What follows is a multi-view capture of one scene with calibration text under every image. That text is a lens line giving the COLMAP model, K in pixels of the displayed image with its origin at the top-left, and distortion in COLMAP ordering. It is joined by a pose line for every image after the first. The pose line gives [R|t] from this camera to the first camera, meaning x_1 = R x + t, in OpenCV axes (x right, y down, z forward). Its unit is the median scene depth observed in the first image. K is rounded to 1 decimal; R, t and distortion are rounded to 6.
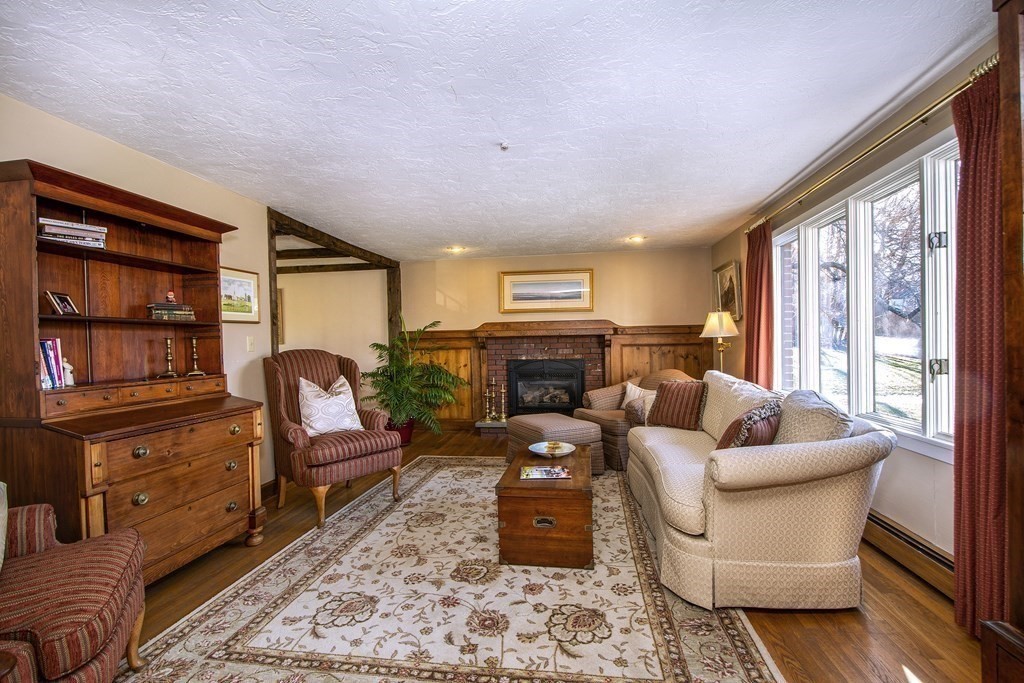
lens RADIAL K [[448.3, 0, 517.4], [0, 448.3, 347.5], [0, 0, 1]] dist [0.005170, -0.002486]
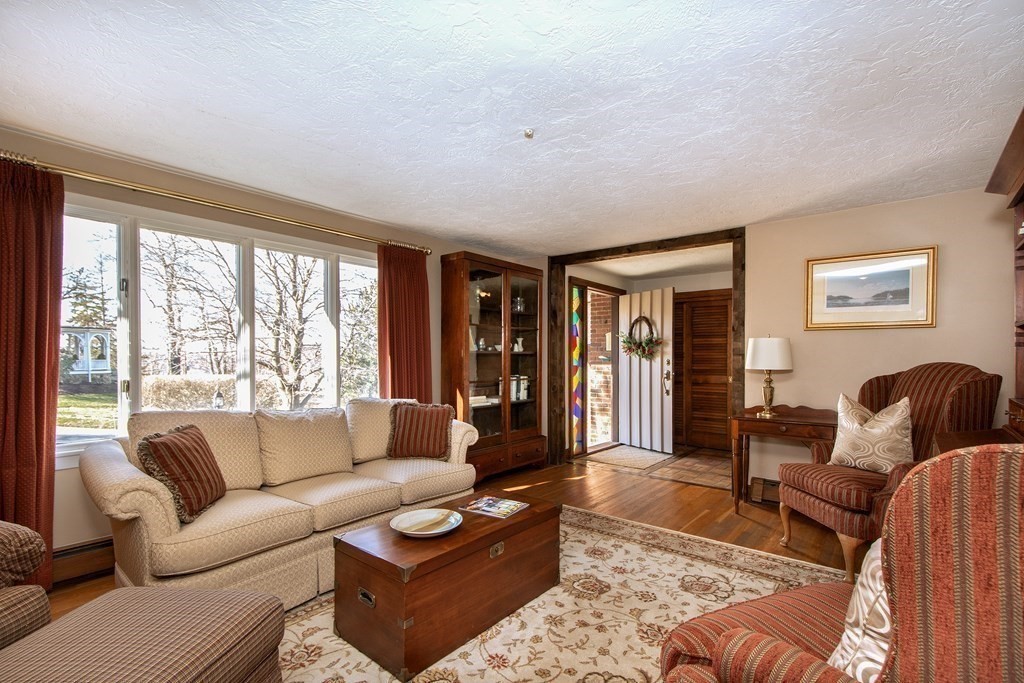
lens RADIAL K [[448.3, 0, 517.7], [0, 448.3, 349.3], [0, 0, 1]] dist [0.005170, -0.002486]
pose [[-0.851576, 0.019888, 0.523853, -0.550278], [0.019447, 0.999791, -0.006345, -0.035281], [-0.523870, 0.004784, -0.851785, 2.111327]]
